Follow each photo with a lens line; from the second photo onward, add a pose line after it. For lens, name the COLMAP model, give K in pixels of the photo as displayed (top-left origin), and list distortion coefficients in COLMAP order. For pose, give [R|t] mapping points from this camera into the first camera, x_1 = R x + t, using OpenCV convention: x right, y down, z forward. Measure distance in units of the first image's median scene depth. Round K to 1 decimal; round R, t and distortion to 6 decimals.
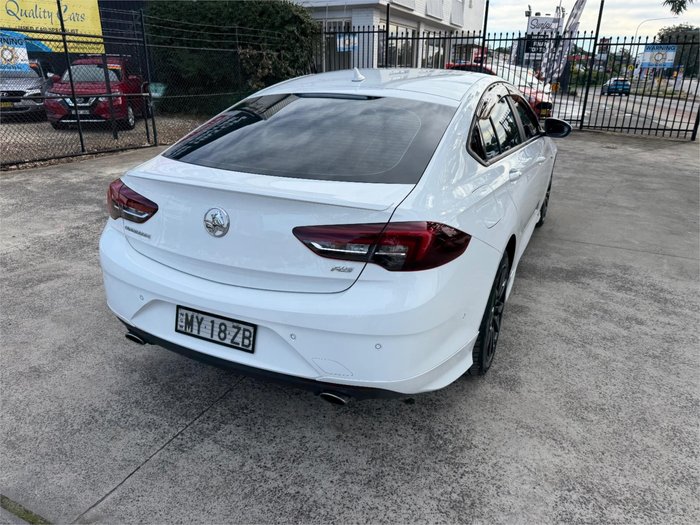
lens RADIAL K [[495.4, 0, 344.3], [0, 495.4, 261.1], [0, 0, 1]] dist [0.020716, -0.028260]
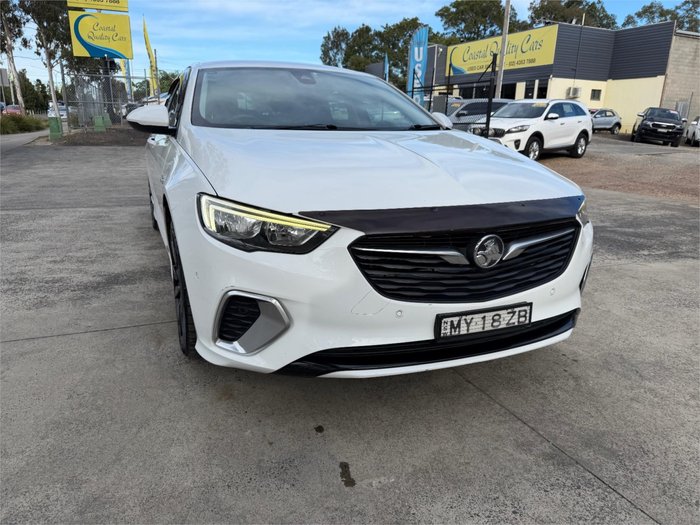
lens RADIAL K [[495.4, 0, 345.2], [0, 495.4, 265.9], [0, 0, 1]] dist [0.020716, -0.028260]
pose [[-0.664361, 0.188428, -0.723270, 1.034913], [-0.293916, 0.823871, 0.484614, -0.679376], [0.687196, 0.534539, -0.491966, 2.160568]]
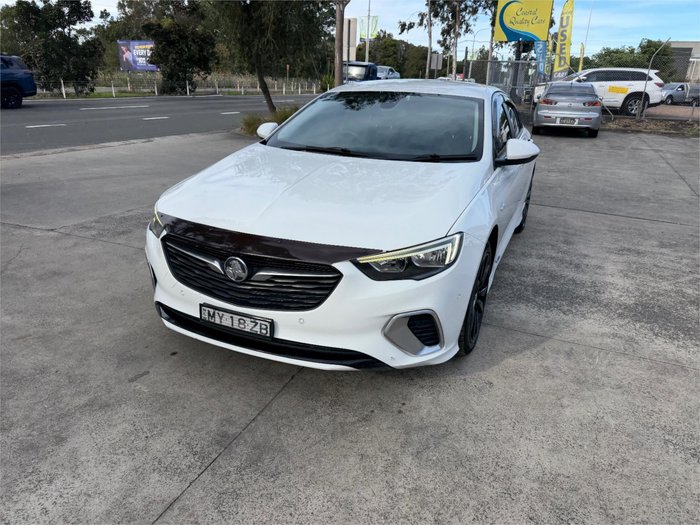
lens RADIAL K [[495.4, 0, 343.7], [0, 495.4, 257.4], [0, 0, 1]] dist [0.020716, -0.028260]
pose [[-0.998608, -0.036981, -0.037604, 0.405312], [-0.052557, 0.757346, 0.650895, -0.958333], [0.004409, 0.651965, -0.758236, 2.521554]]
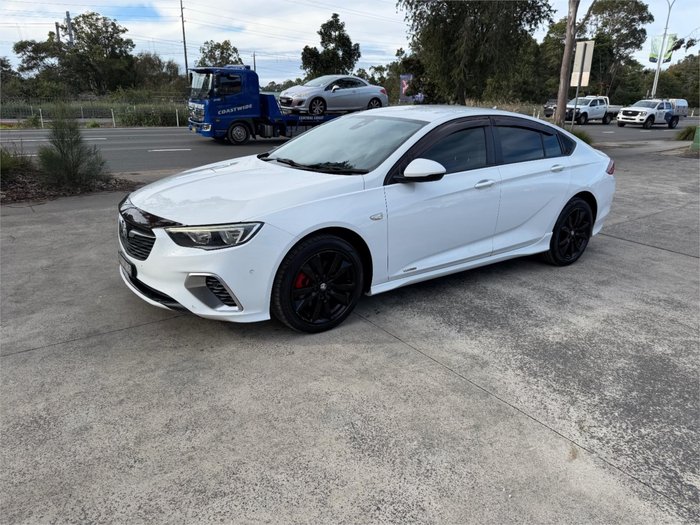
lens RADIAL K [[495.4, 0, 343.6], [0, 495.4, 255.4], [0, 0, 1]] dist [0.020716, -0.028260]
pose [[-0.870961, -0.173347, 0.459759, -0.393063], [0.148340, 0.799275, 0.582370, -0.990103], [-0.468426, 0.575422, -0.670423, 2.532640]]
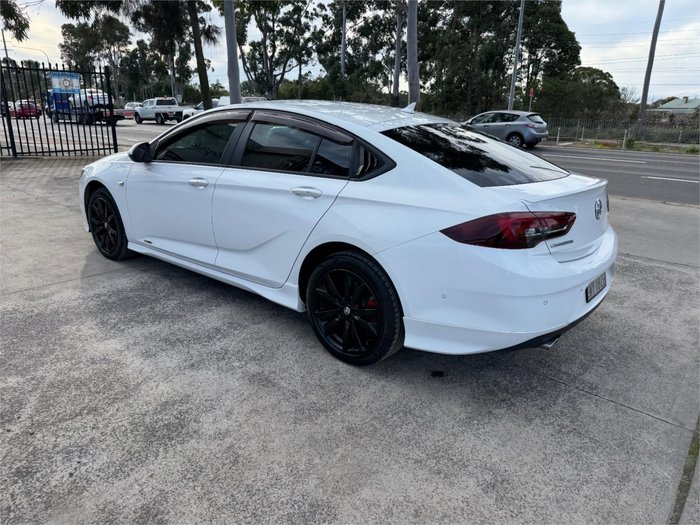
lens RADIAL K [[495.4, 0, 343.7], [0, 495.4, 263.1], [0, 0, 1]] dist [0.020716, -0.028260]
pose [[0.246635, -0.291089, 0.924358, -1.125704], [0.324551, 0.923554, 0.204240, -0.289729], [-0.913147, 0.249628, 0.322254, 0.763172]]
